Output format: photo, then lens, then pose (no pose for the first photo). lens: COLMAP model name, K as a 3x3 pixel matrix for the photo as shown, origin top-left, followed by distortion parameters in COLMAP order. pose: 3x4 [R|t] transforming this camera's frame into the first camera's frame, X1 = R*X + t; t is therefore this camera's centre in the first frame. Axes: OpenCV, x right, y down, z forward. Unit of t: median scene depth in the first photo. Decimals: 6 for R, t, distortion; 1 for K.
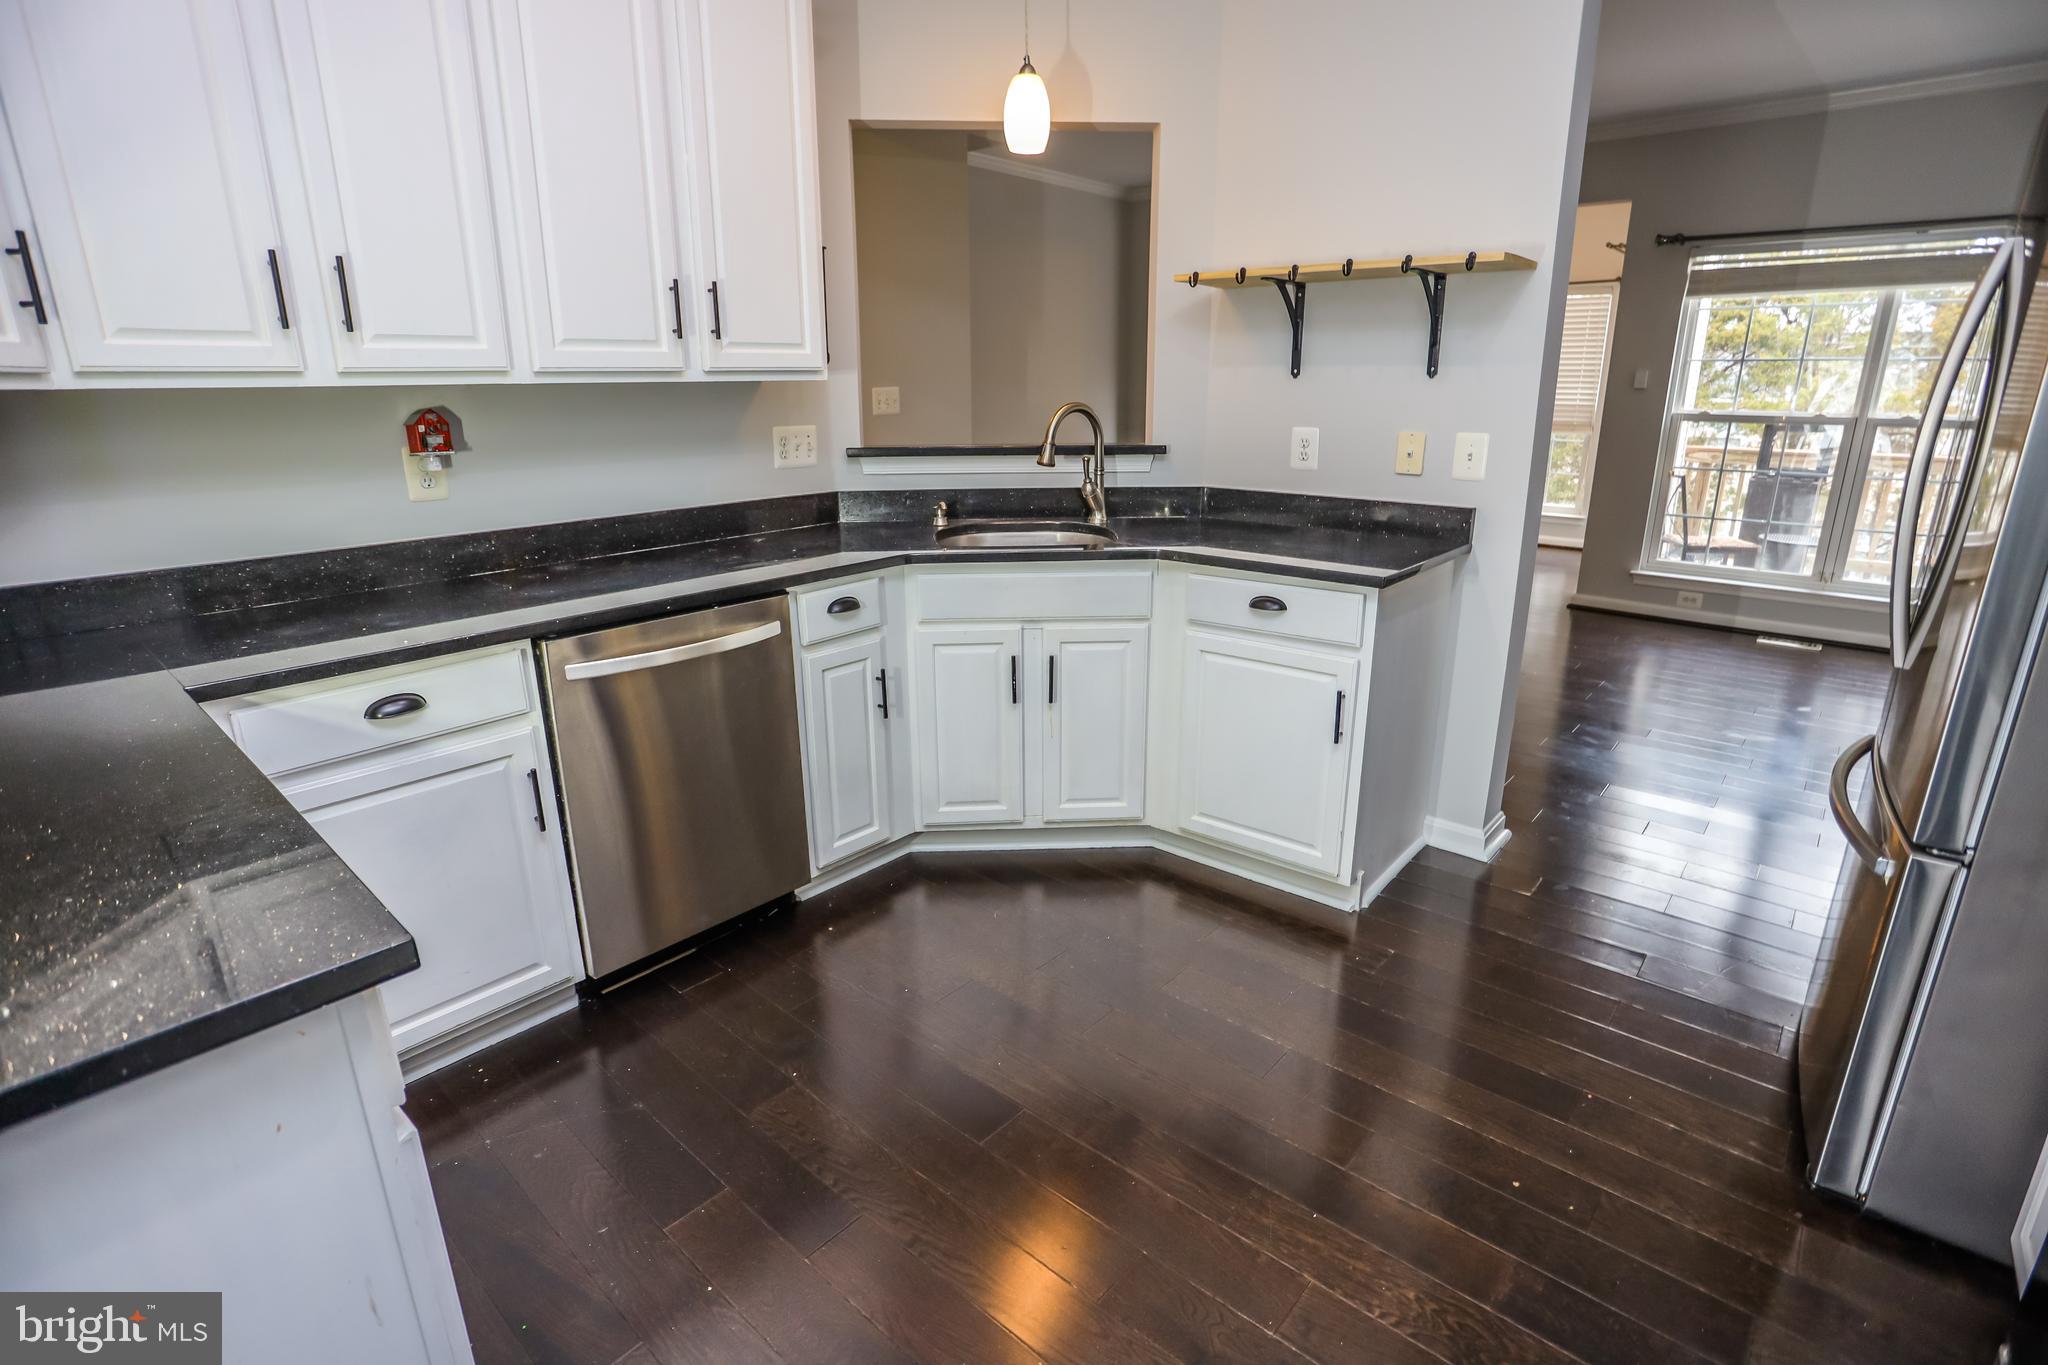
lens RADIAL K [[989.1, 0, 1024.0], [0, 989.1, 682.5], [0, 0, 1]] dist [-0.070263, 0.027803]
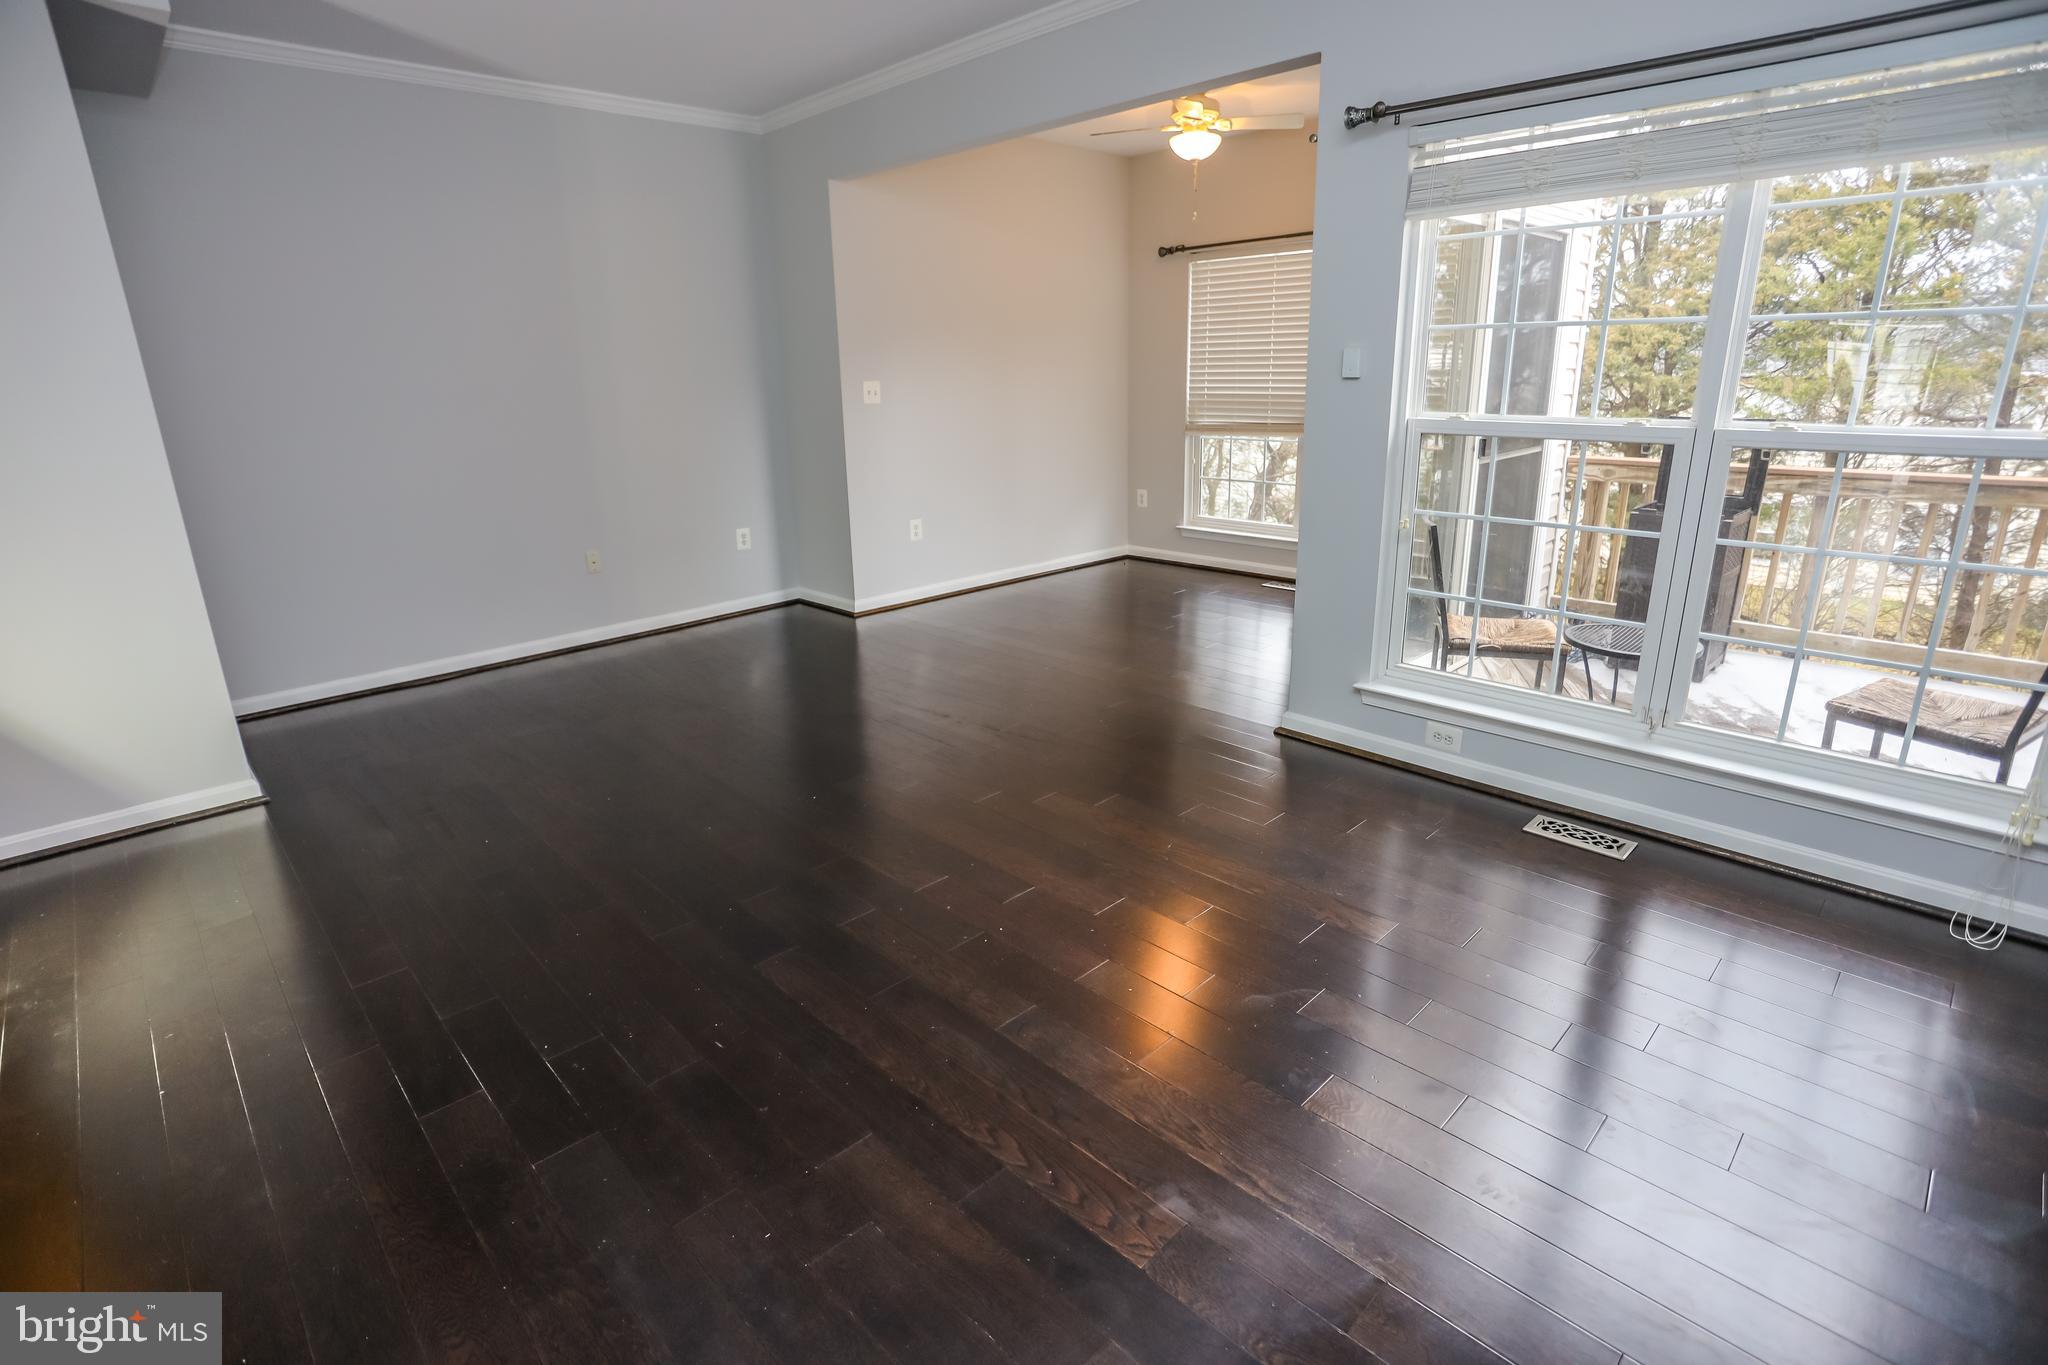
lens RADIAL K [[989.1, 0, 1024.0], [0, 989.1, 682.5], [0, 0, 1]] dist [-0.070263, 0.027803]
pose [[0.997260, 0.005984, -0.073732, 0.488843], [-0.004936, 0.999884, 0.014391, -0.129293], [0.073810, -0.013987, 0.997174, 0.392222]]
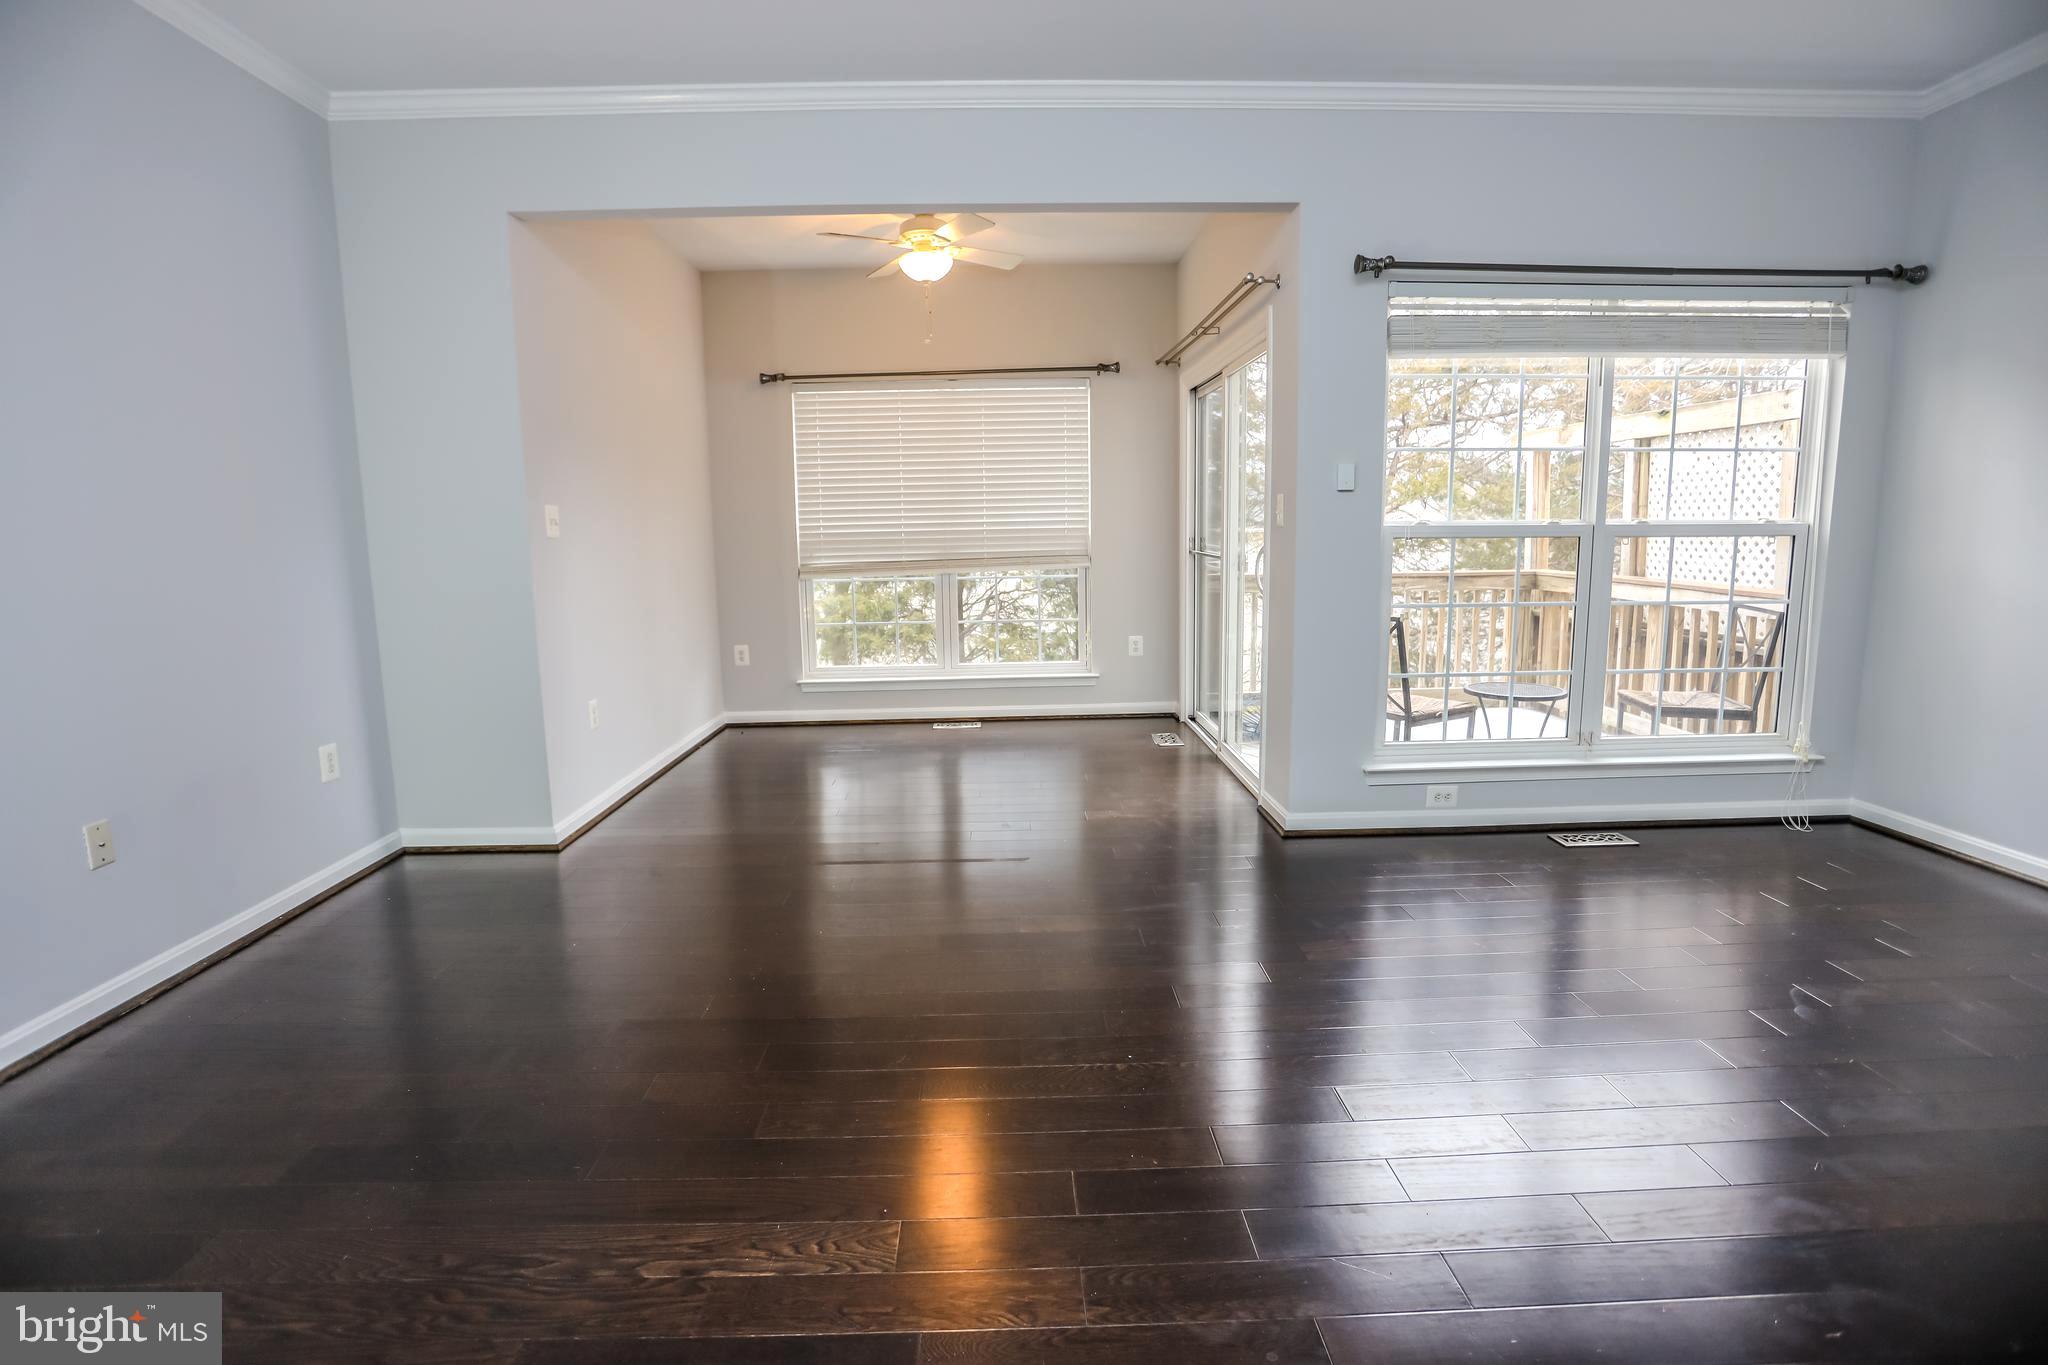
lens RADIAL K [[989.1, 0, 1024.0], [0, 989.1, 682.5], [0, 0, 1]] dist [-0.070263, 0.027803]
pose [[0.730199, -0.112891, 0.673843, 0.027381], [0.210475, 0.975459, -0.064656, -0.184815], [-0.650007, 0.189039, 0.736040, 0.684497]]
